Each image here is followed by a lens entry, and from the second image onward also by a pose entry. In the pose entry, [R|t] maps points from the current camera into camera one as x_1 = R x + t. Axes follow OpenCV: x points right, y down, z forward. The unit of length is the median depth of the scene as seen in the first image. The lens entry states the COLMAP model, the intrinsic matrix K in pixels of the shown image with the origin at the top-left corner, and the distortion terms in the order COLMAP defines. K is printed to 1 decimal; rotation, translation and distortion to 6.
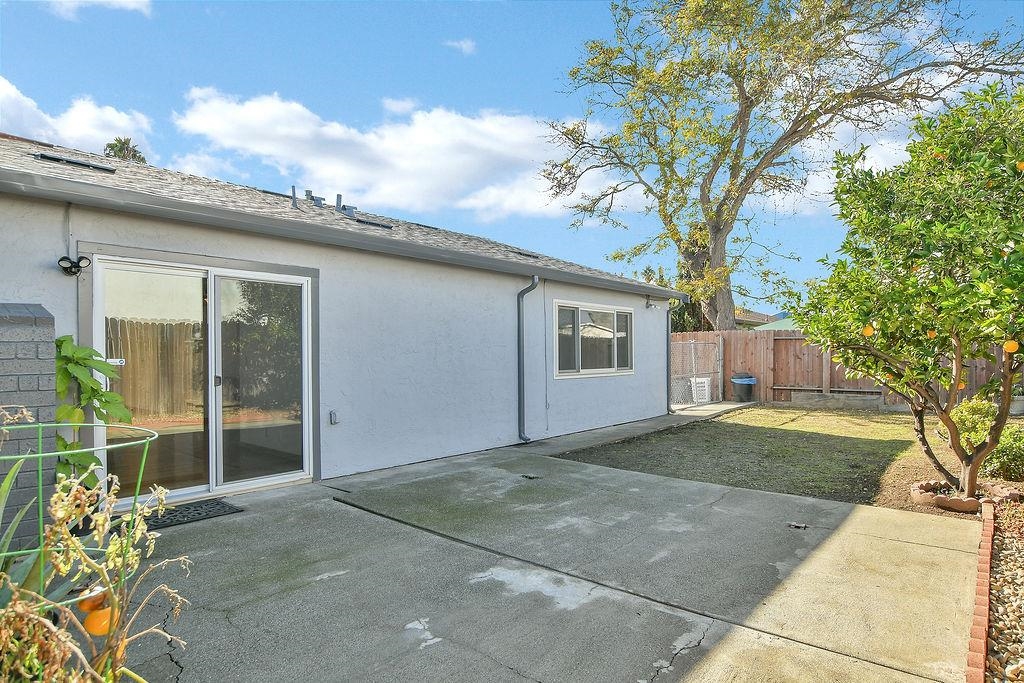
lens RADIAL K [[553.4, 0, 525.9], [0, 553.4, 349.2], [0, 0, 1]] dist [-0.028609, 0.010998]
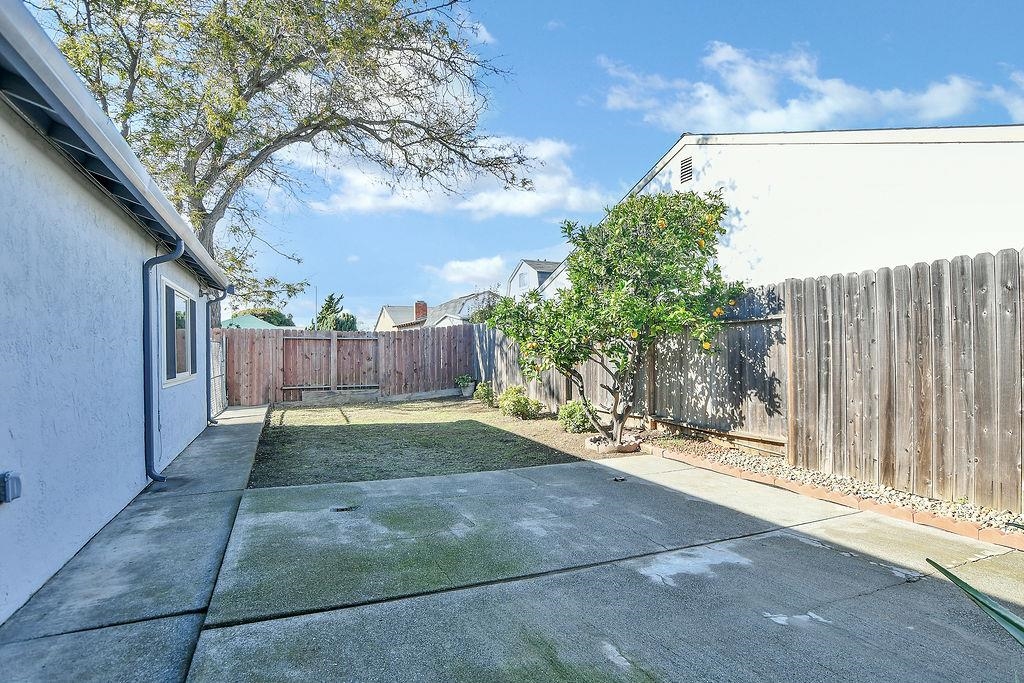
lens RADIAL K [[553.4, 0, 525.9], [0, 553.4, 349.2], [0, 0, 1]] dist [-0.028609, 0.010998]
pose [[0.455550, 0.004738, 0.890197, -0.566312], [-0.001984, 0.999989, -0.004307, 0.009363], [-0.890208, 0.000196, 0.455555, 0.421224]]
